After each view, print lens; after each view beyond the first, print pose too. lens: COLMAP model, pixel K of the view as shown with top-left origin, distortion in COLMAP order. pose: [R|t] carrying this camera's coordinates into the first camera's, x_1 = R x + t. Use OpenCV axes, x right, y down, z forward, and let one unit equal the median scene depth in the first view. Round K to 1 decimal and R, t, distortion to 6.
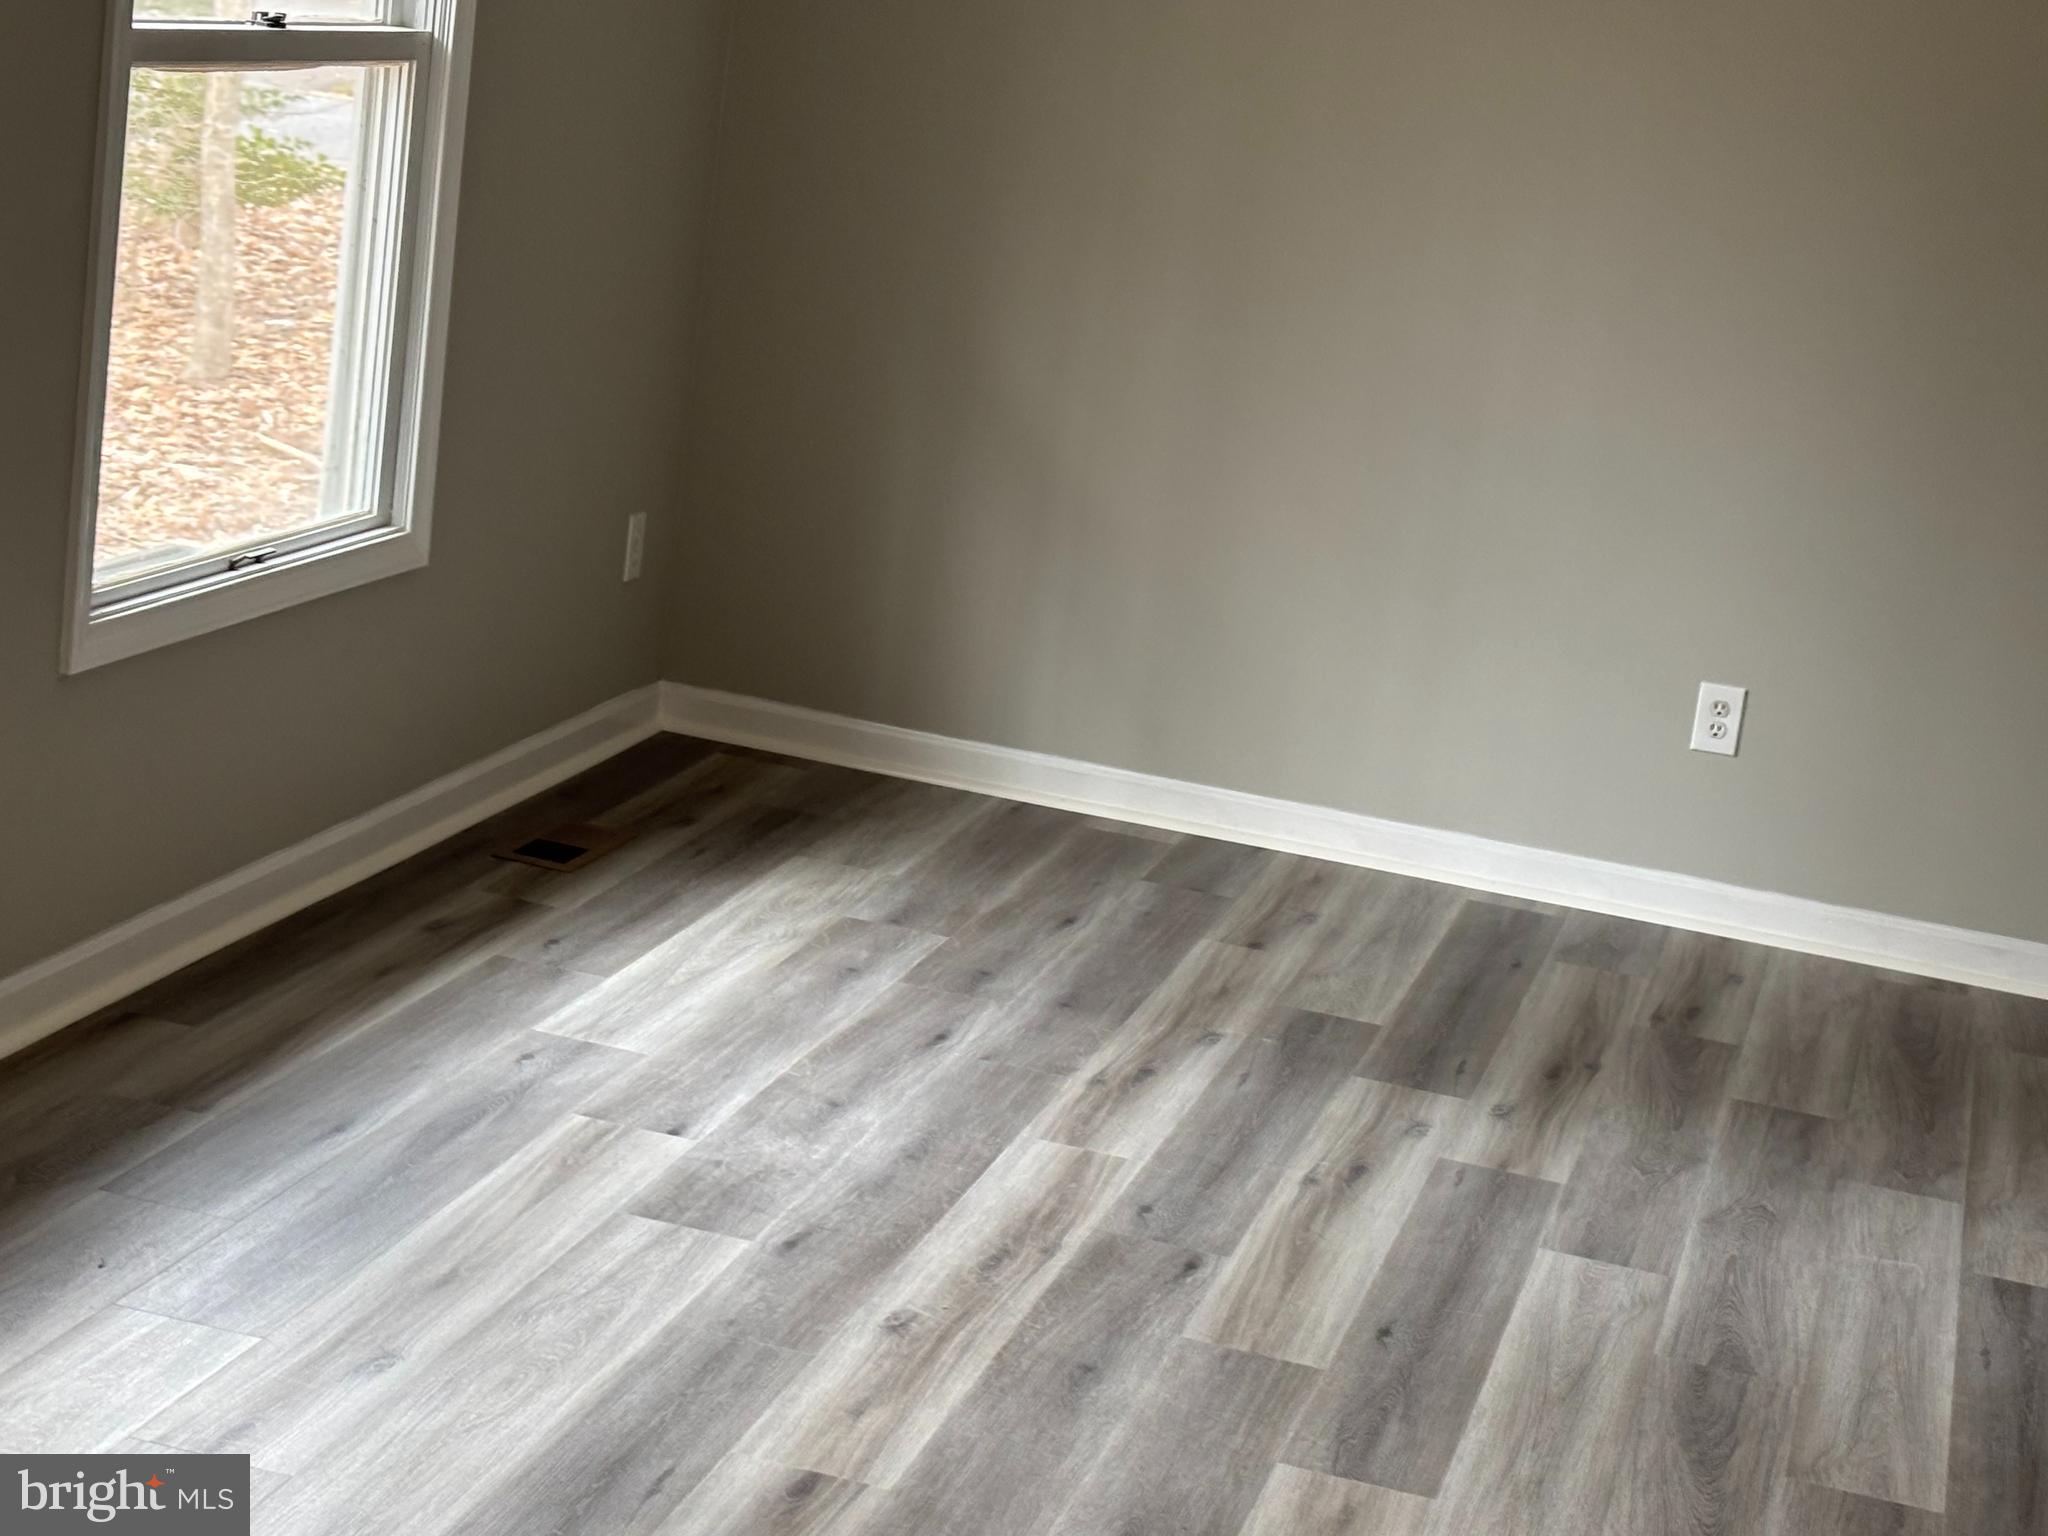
lens RADIAL K [[3883.6, 0, 1024.0], [0, 3883.6, 768.0], [0, 0, 1]] dist [0.158092, -0.058985]
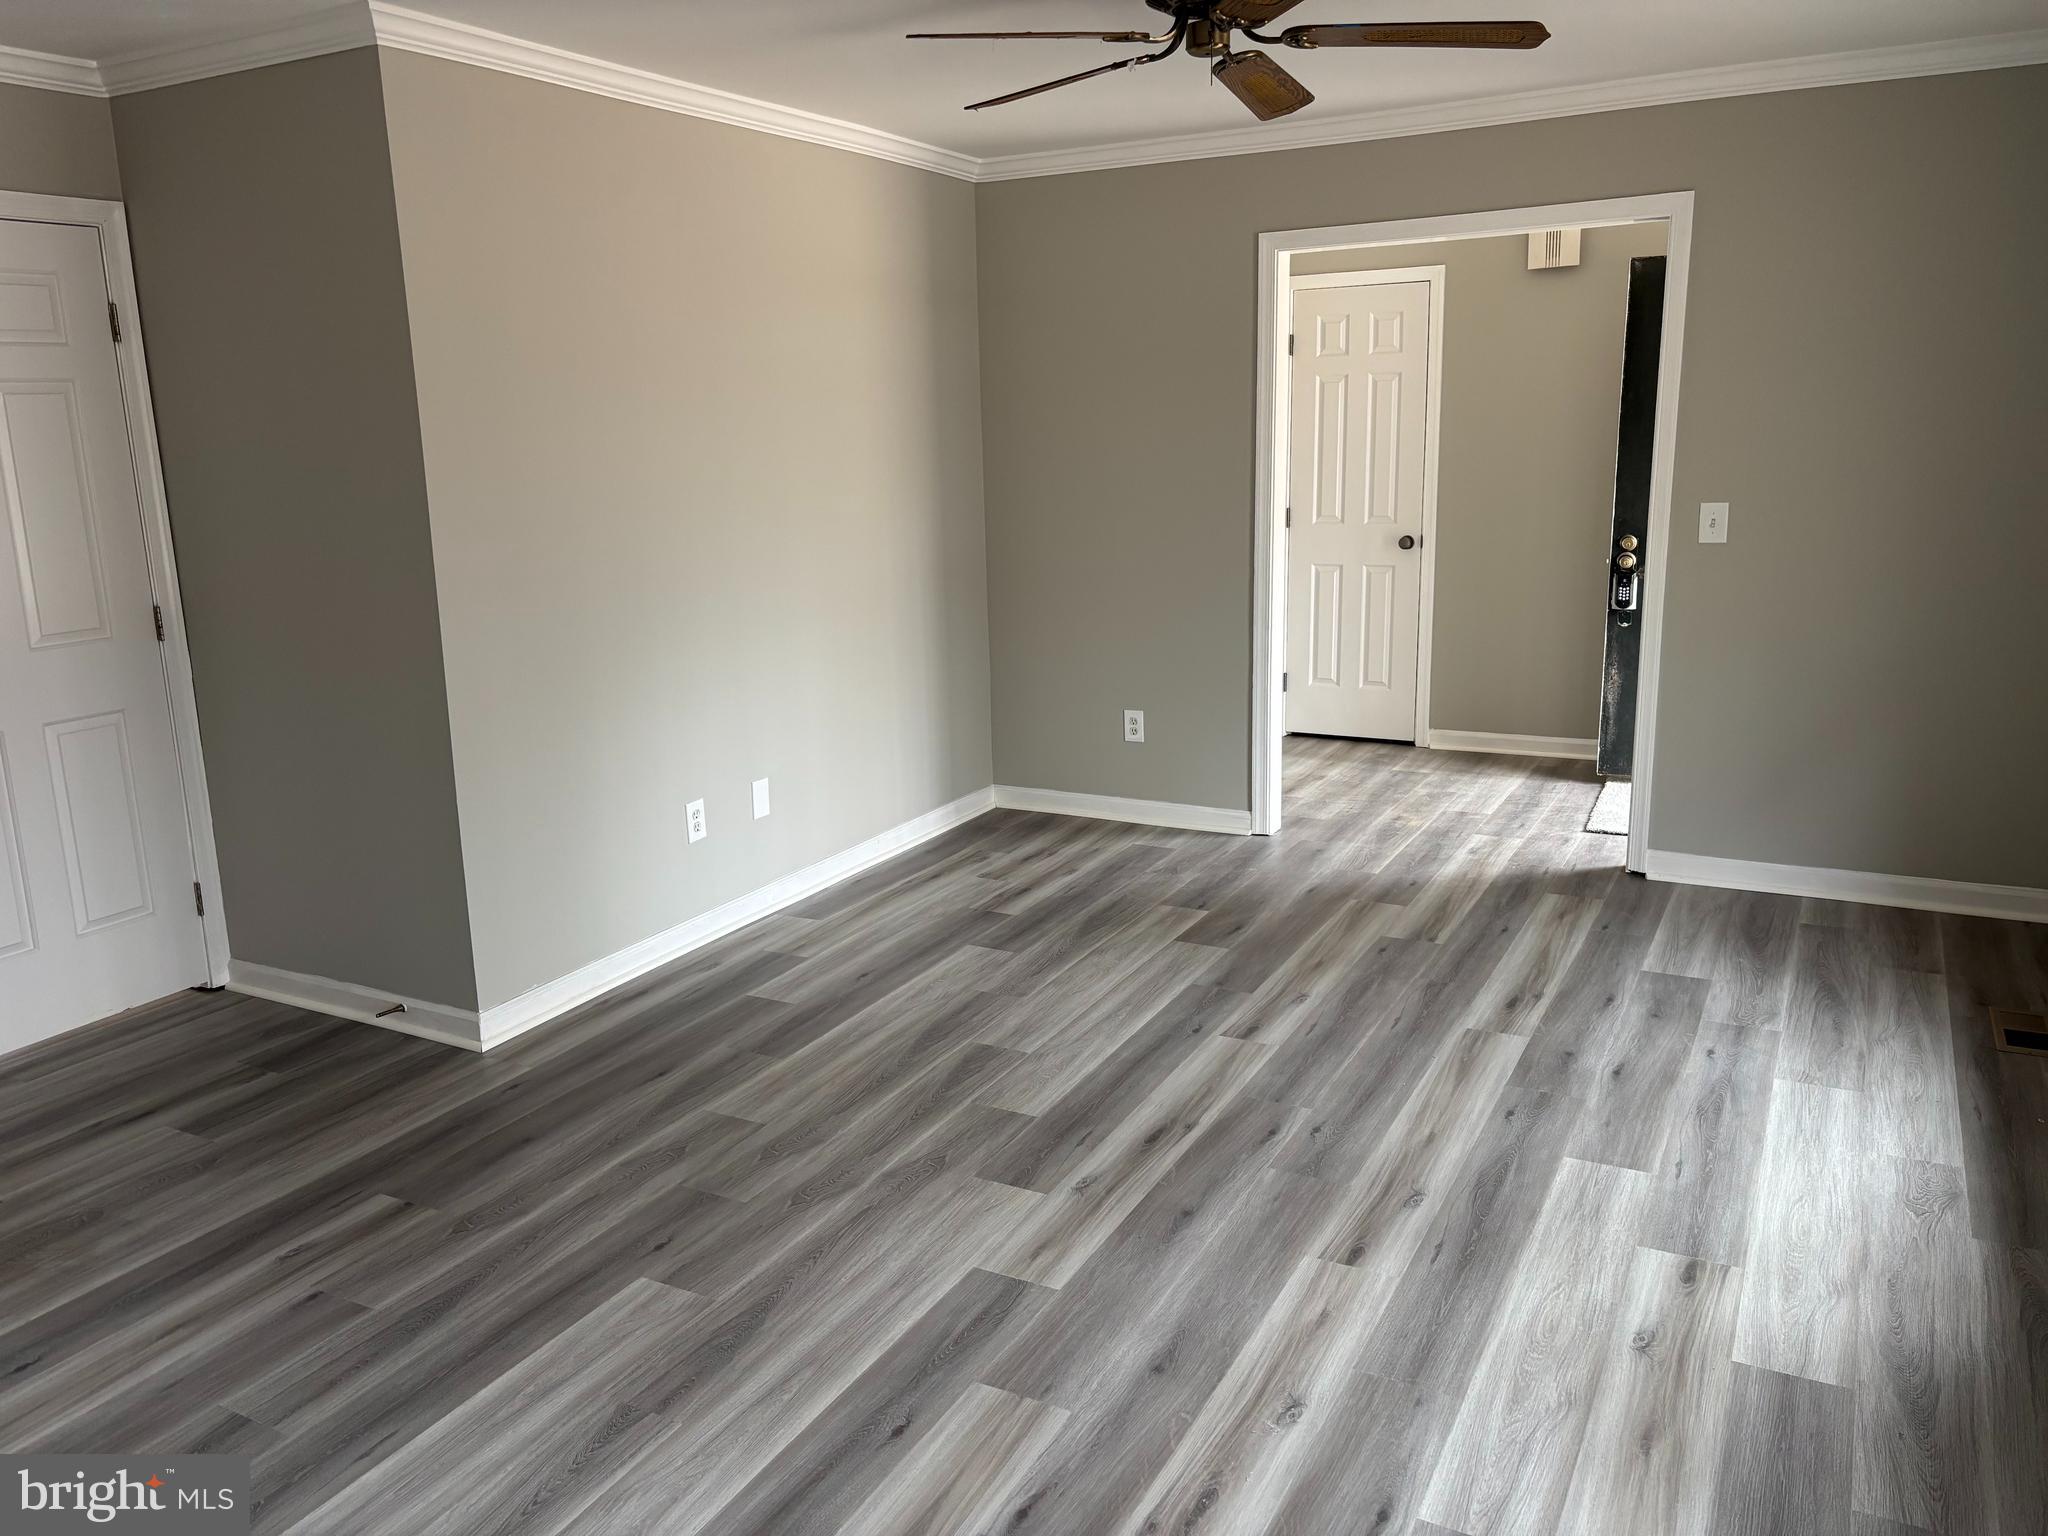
lens RADIAL K [[1537.1, 0, 1024.0], [0, 1537.1, 768.0], [0, 0, 1]] dist [-0.002629, 0.000654]
pose [[-0.967433, -0.155188, 0.199975, -0.014582], [-0.050148, 0.891864, 0.449515, -0.291709], [-0.248109, 0.424848, -0.870601, 1.413190]]
